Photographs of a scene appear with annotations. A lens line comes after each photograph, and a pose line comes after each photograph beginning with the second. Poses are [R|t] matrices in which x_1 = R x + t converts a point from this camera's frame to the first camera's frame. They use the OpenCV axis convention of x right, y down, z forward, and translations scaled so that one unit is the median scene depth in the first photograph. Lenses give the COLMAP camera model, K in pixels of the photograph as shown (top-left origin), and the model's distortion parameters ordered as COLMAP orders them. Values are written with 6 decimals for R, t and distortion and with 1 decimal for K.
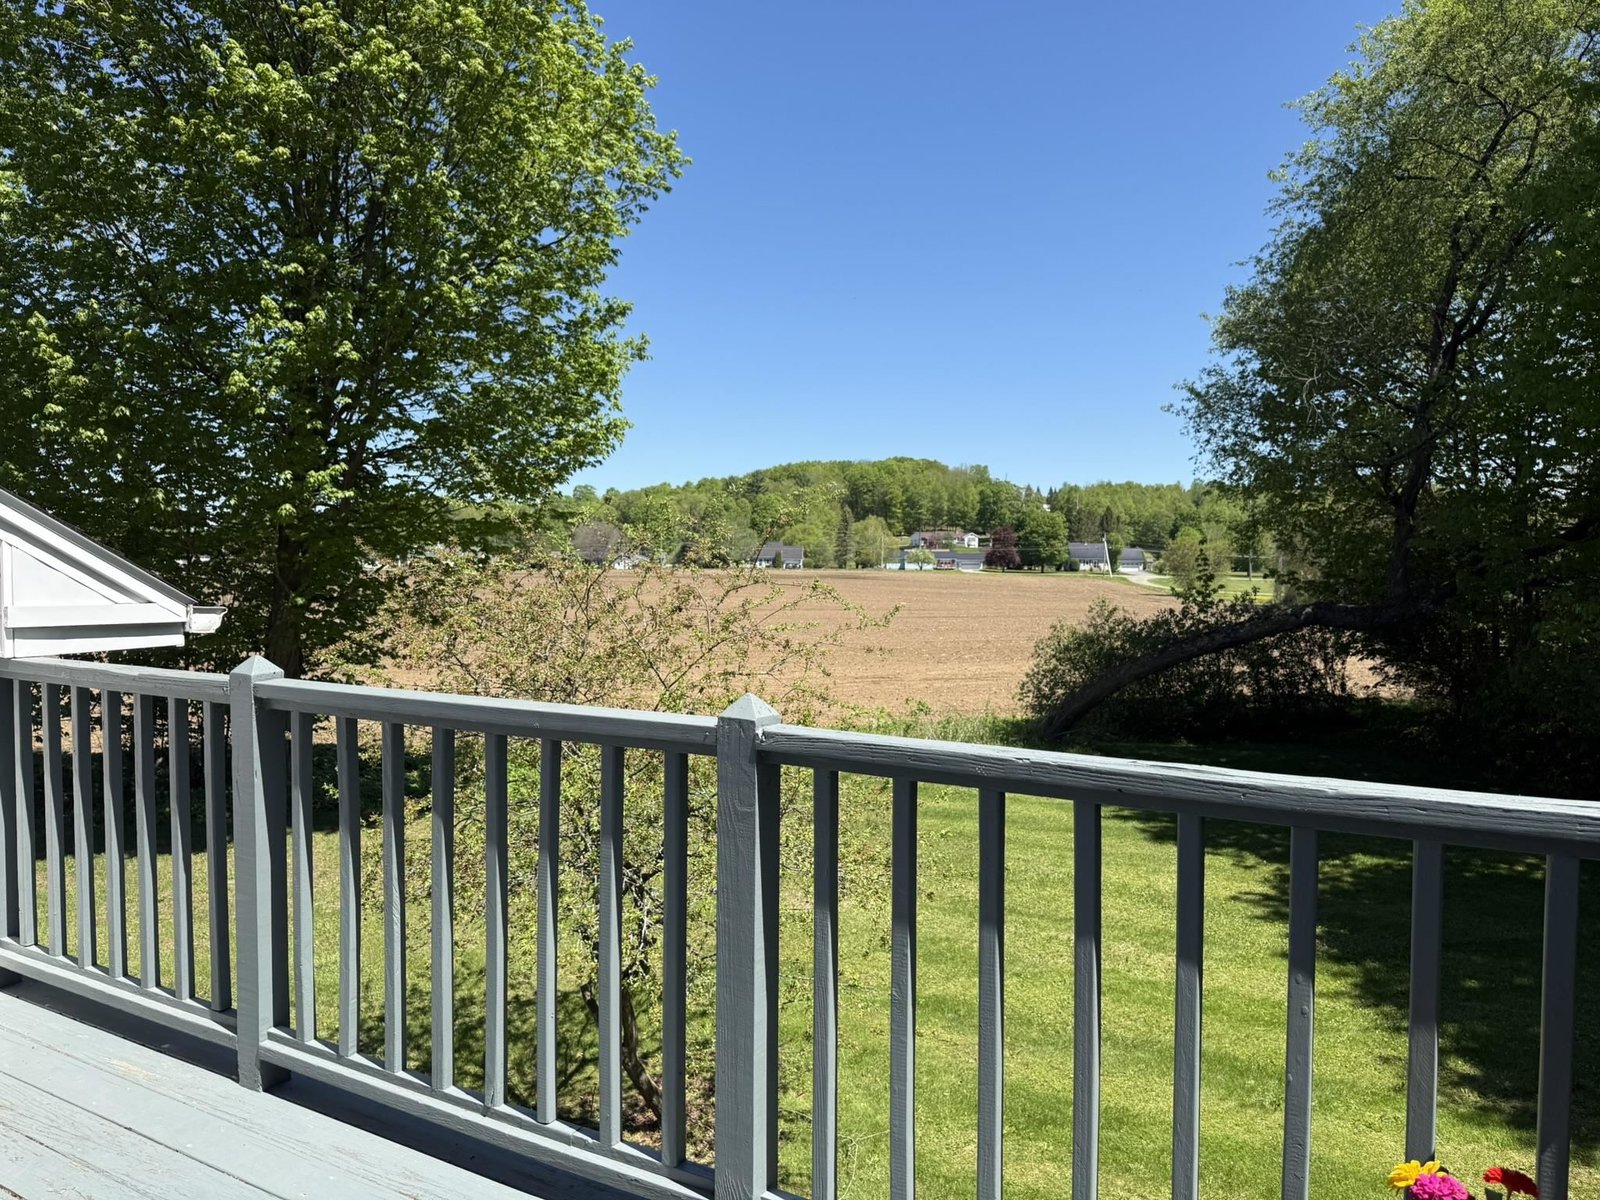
lens RADIAL K [[1103.9, 0, 802.0], [0, 1103.9, 615.4], [0, 0, 1]] dist [0.013727, -0.008343]
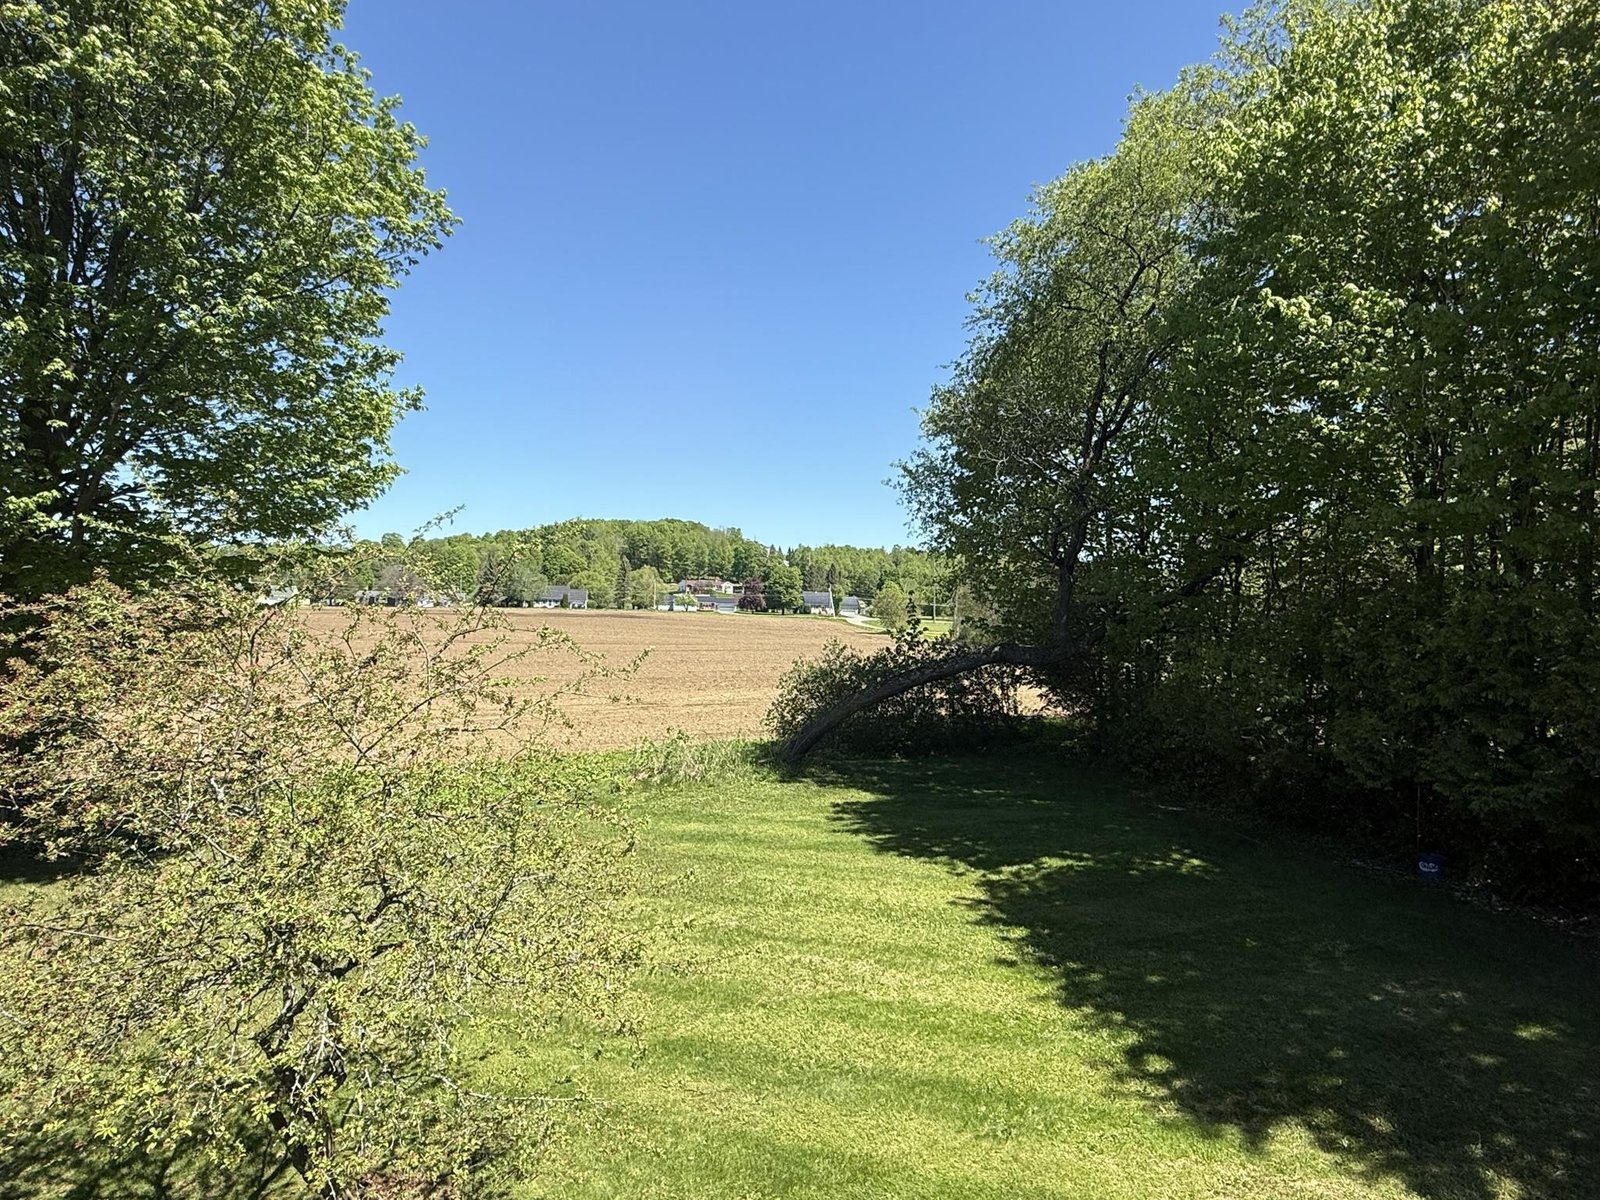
lens RADIAL K [[888.4, 0, 801.8], [0, 888.4, 612.9], [0, 0, 1]] dist [-0.003638, 0.001962]
pose [[0.972253, 0.013231, 0.233559, 0.022008], [-0.004084, 0.999207, -0.039604, -0.007280], [-0.233898, 0.037551, 0.971536, 0.122226]]
